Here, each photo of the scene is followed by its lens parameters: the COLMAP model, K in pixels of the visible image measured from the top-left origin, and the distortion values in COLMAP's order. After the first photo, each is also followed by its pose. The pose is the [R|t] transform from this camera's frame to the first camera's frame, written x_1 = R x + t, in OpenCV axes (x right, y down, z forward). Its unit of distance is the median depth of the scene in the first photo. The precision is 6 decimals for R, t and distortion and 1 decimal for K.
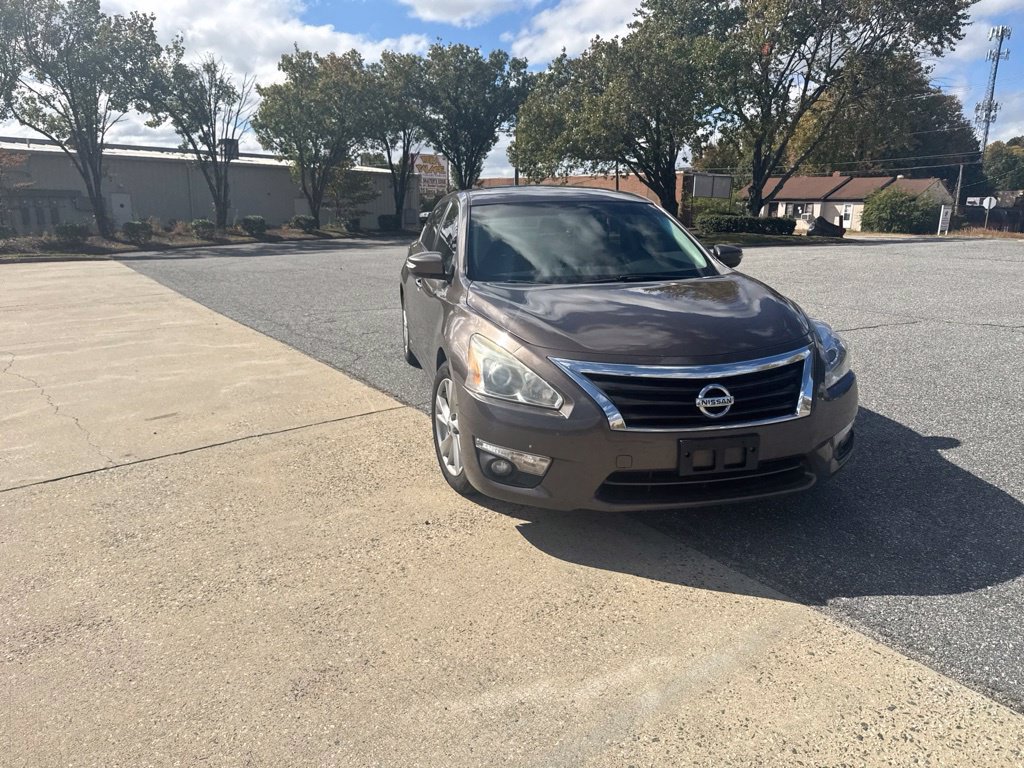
lens RADIAL K [[727.7, 0, 513.2], [0, 727.7, 384.7], [0, 0, 1]] dist [0.027721, -0.032298]
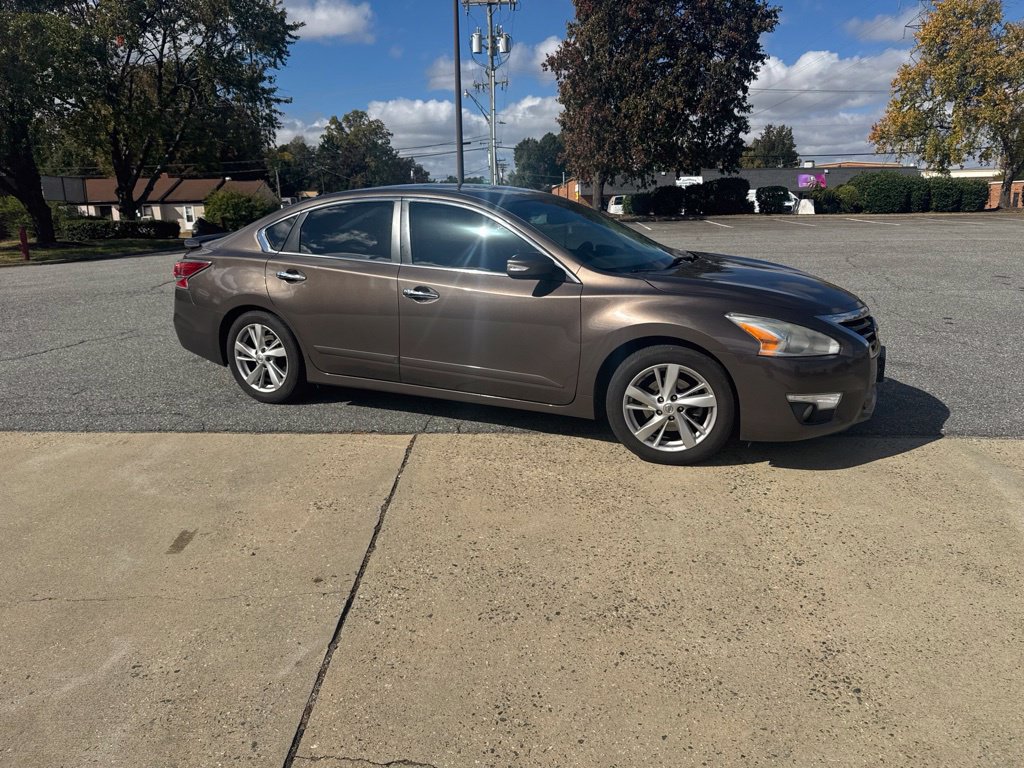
lens RADIAL K [[727.7, 0, 513.9], [0, 727.7, 392.8], [0, 0, 1]] dist [0.027721, -0.032298]
pose [[0.626197, -0.214678, 0.749527, -0.117784], [0.208948, 0.972387, 0.103942, -0.014123], [-0.751145, 0.091524, 0.653762, 0.053499]]
